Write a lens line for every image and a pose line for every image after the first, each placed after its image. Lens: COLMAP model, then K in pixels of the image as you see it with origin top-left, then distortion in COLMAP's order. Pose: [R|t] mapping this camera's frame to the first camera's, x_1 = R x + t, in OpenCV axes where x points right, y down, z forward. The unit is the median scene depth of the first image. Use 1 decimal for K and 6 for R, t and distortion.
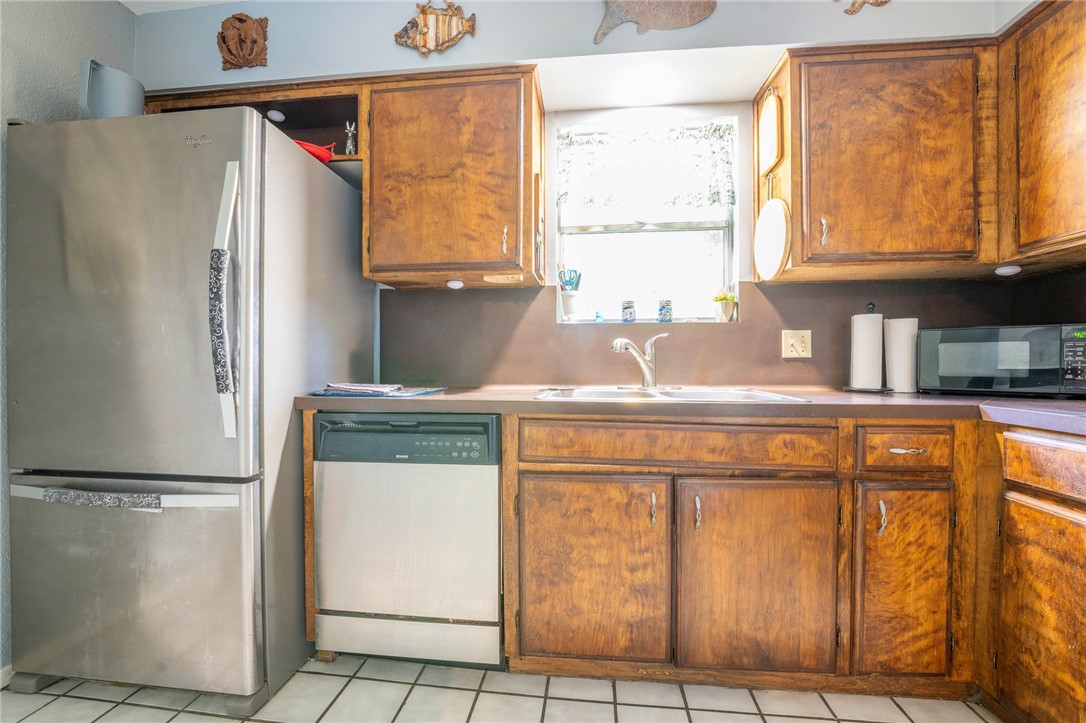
lens RADIAL K [[448.9, 0, 536.8], [0, 448.9, 367.6], [0, 0, 1]] dist [-0.033000, 0.005057]
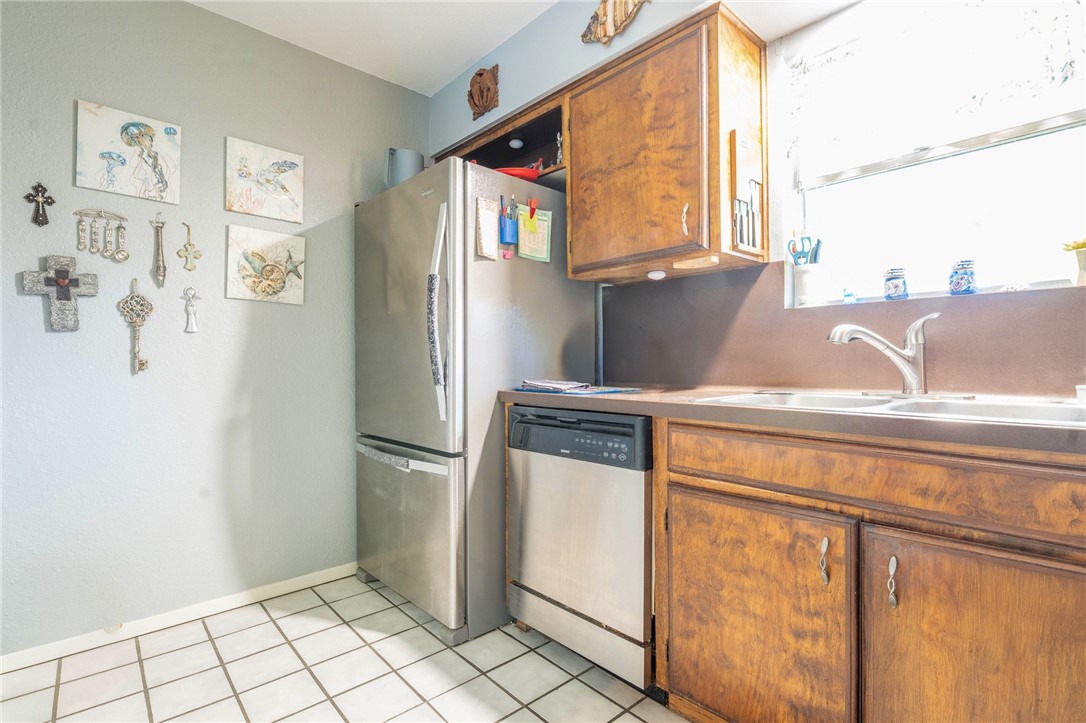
lens RADIAL K [[510.9, 0, 532.1], [0, 510.9, 367.8], [0, 0, 1]] dist [-0.023702, 0.004078]
pose [[0.745569, 0.001564, -0.666427, 0.431841], [0.000318, 0.999996, 0.002702, 0.001924], [0.666429, -0.002227, 0.745565, 0.067145]]
